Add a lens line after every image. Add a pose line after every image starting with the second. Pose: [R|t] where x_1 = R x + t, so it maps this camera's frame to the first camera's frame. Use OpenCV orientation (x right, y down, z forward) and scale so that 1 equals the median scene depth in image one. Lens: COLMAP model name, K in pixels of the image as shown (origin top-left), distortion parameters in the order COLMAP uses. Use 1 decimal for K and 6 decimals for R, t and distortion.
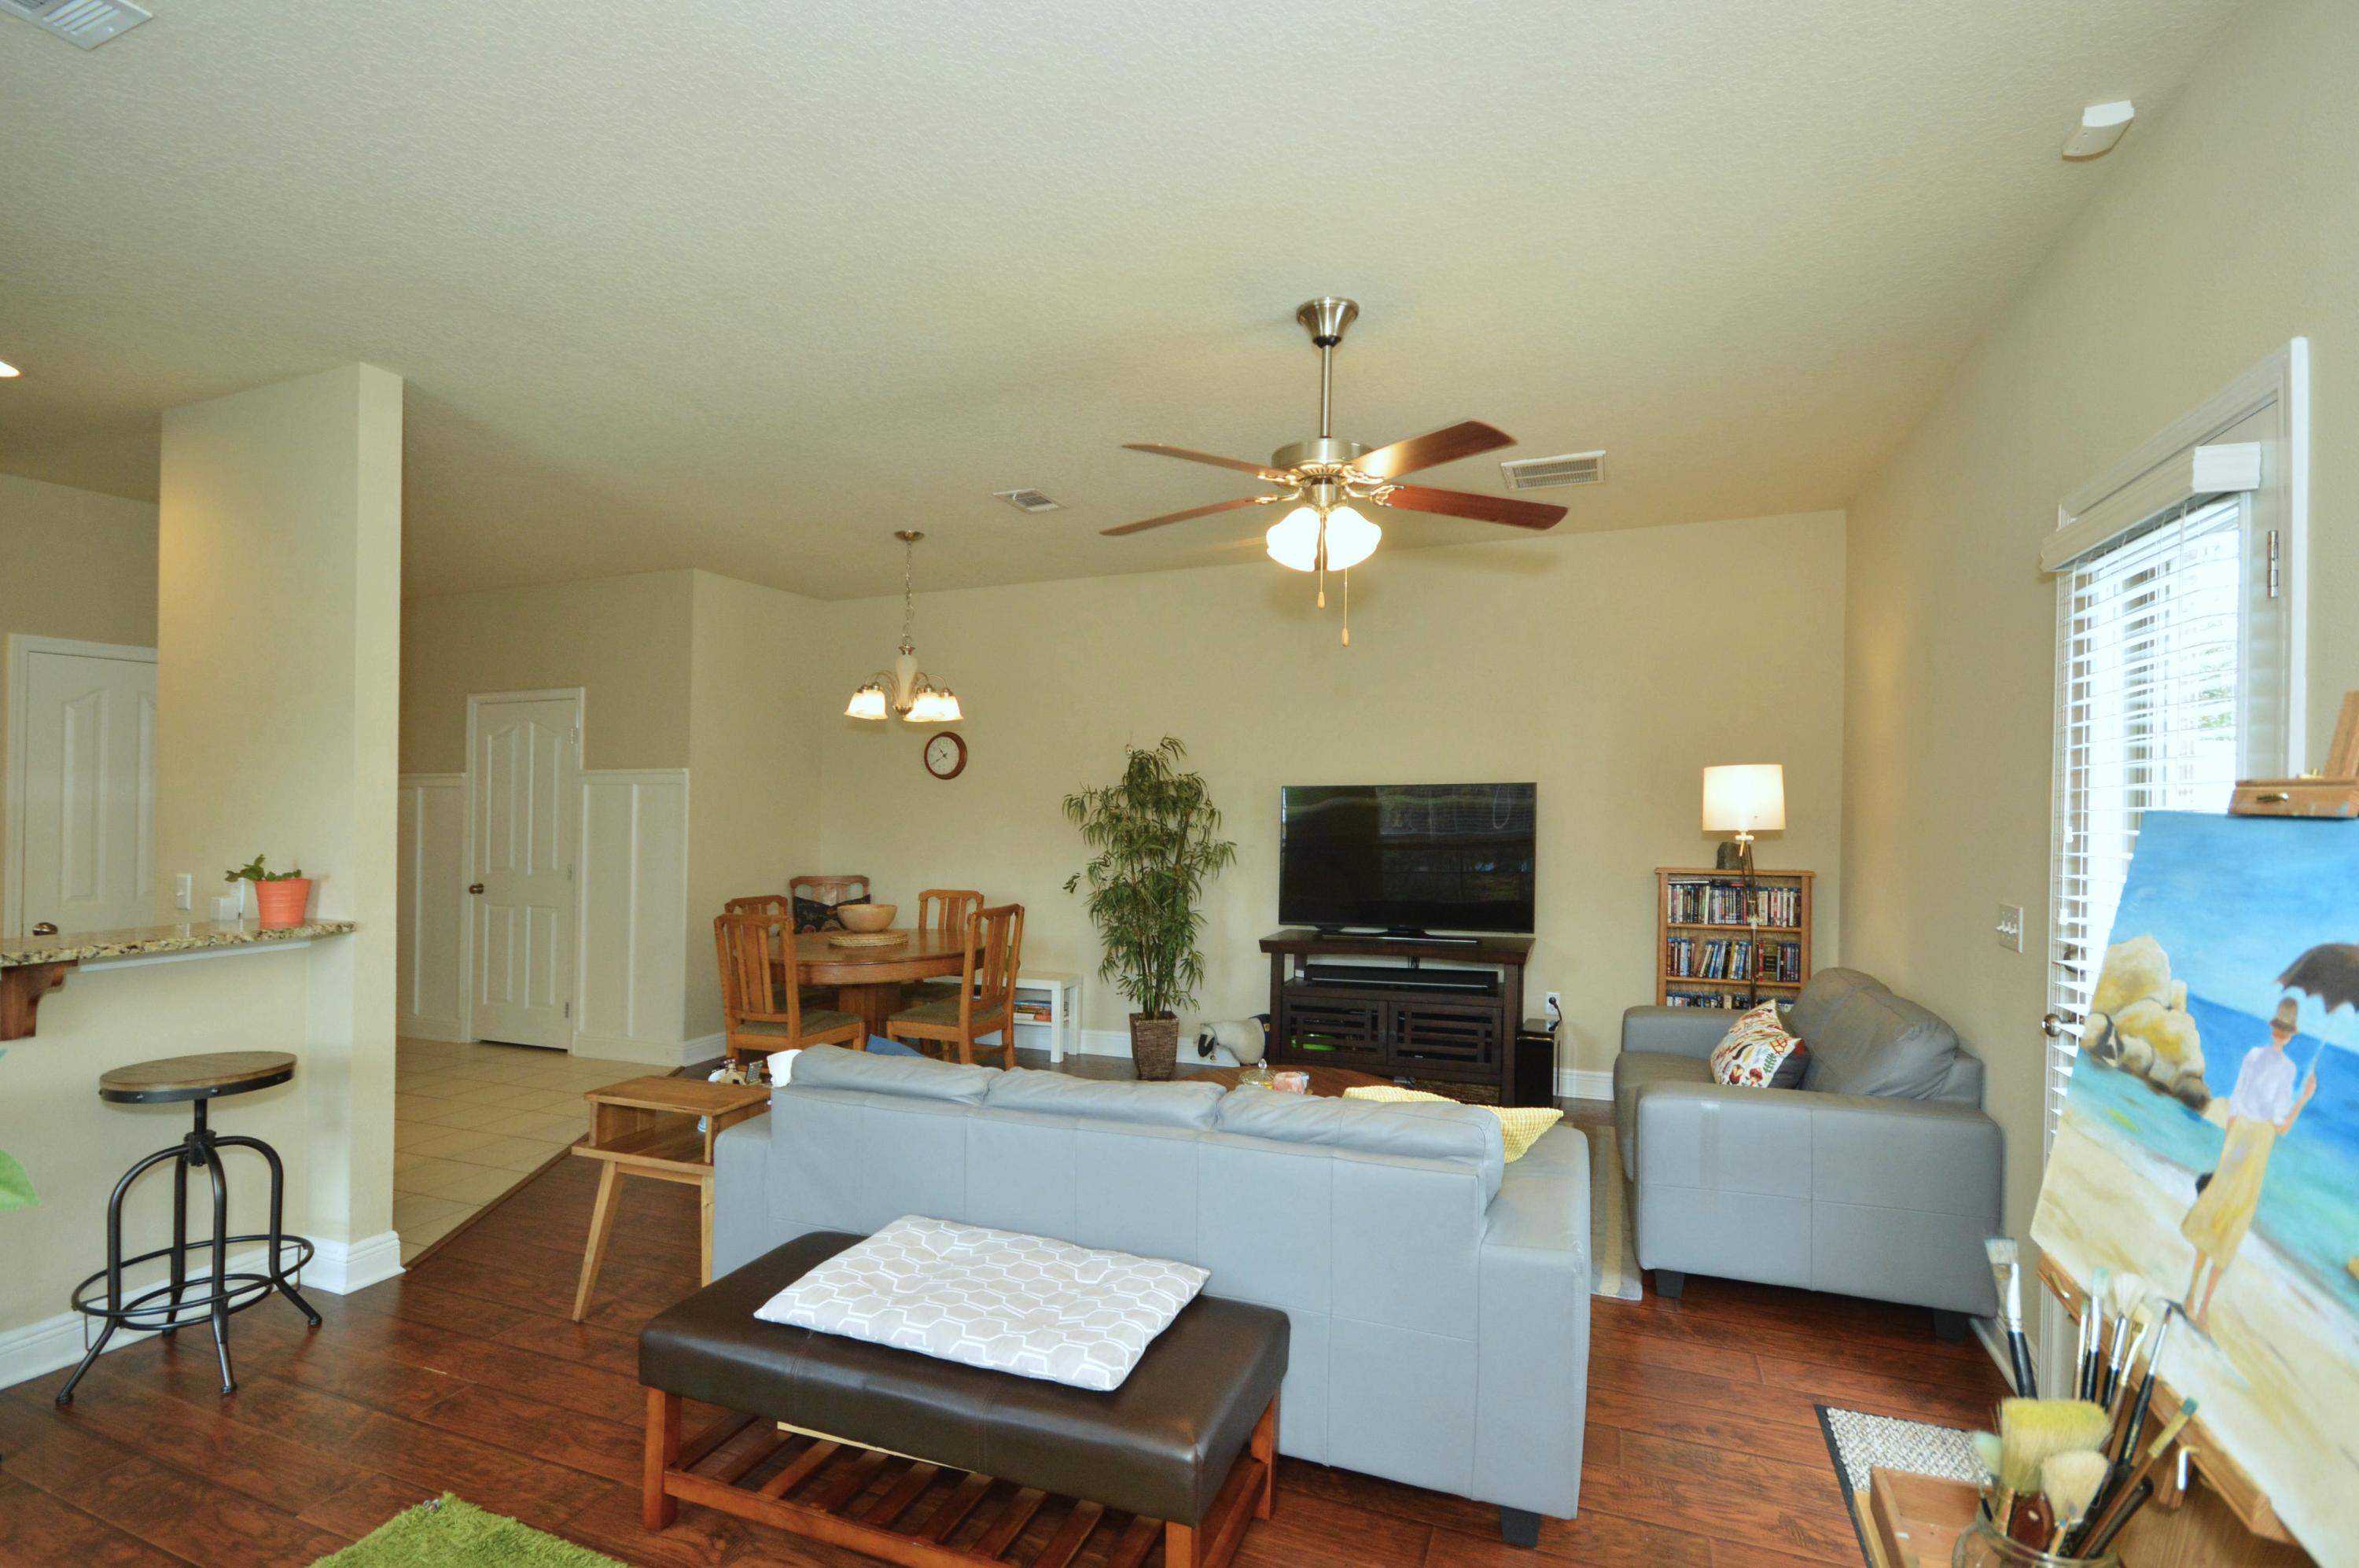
lens RADIAL K [[1085.1, 0, 1179.5], [0, 1085.1, 784.0], [0, 0, 1]] dist [0.001101, 0.000180]
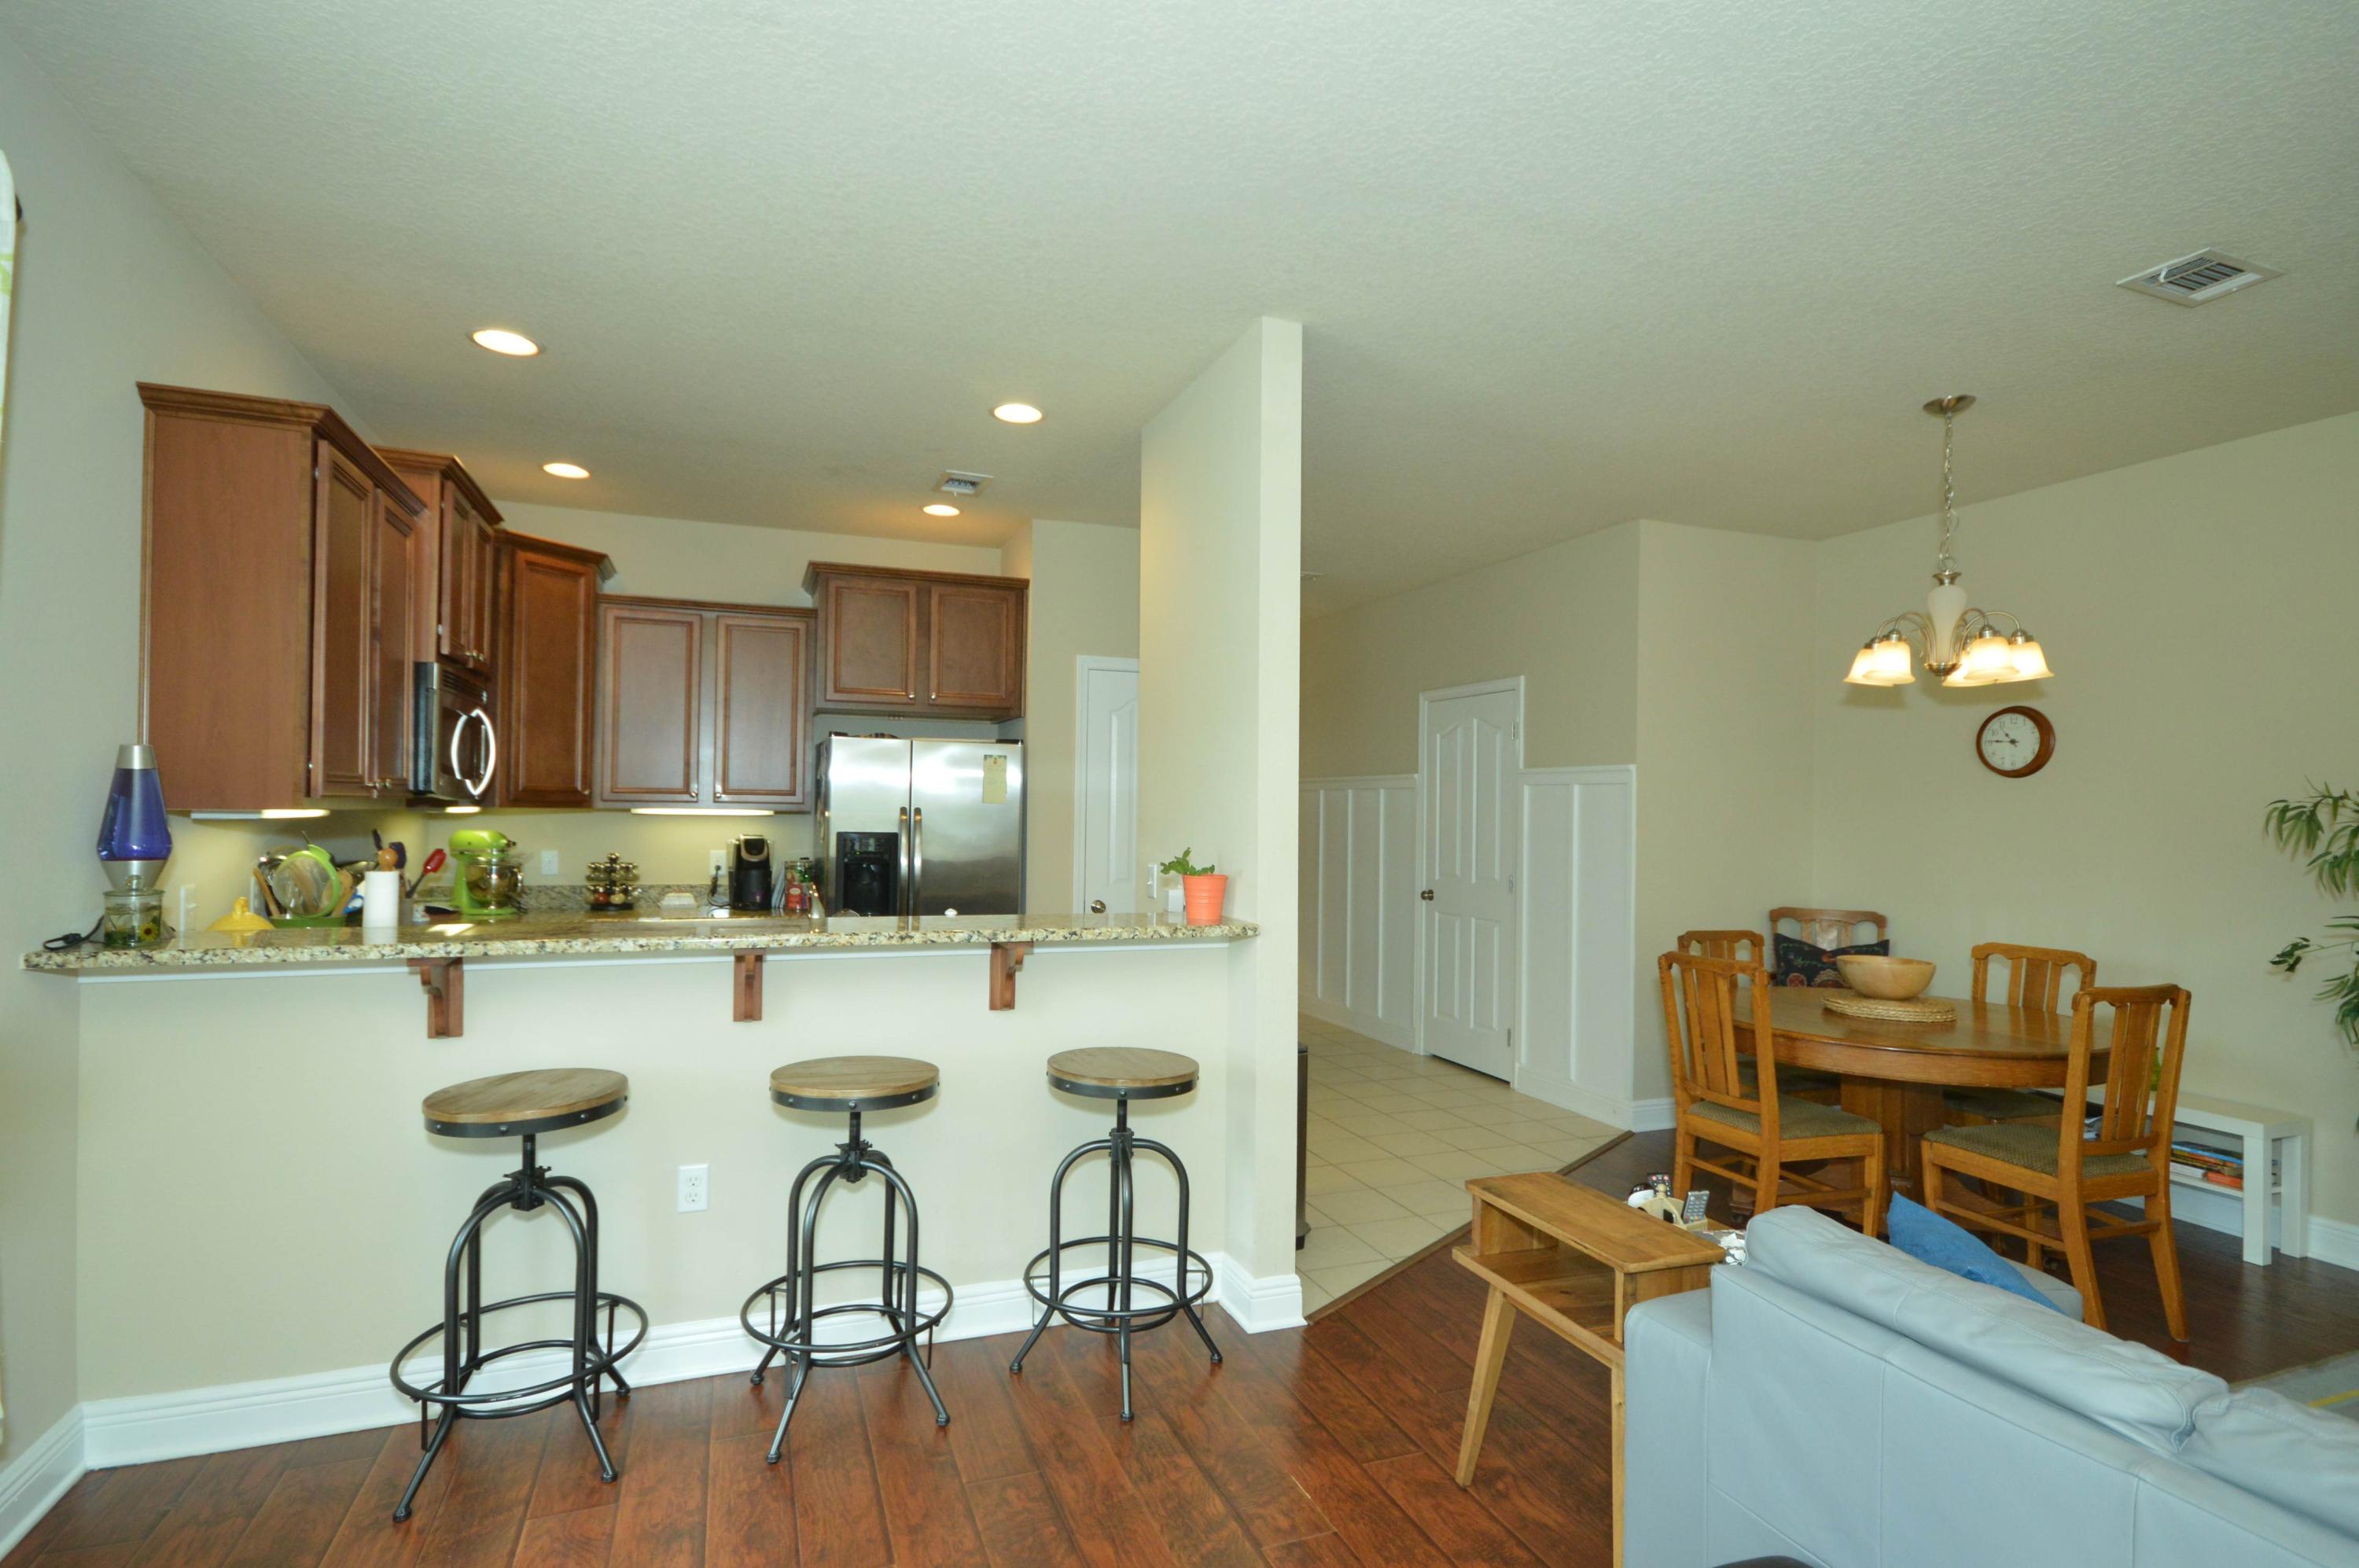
lens RADIAL K [[1164.9, 0, 1182.9], [0, 1164.9, 758.3], [0, 0, 1]] dist [0.004078, 0.000284]
pose [[0.682618, -0.018944, -0.730530, -0.056373], [-0.004522, 0.999535, -0.030145, 0.011129], [0.730762, 0.023881, 0.682215, 0.193900]]
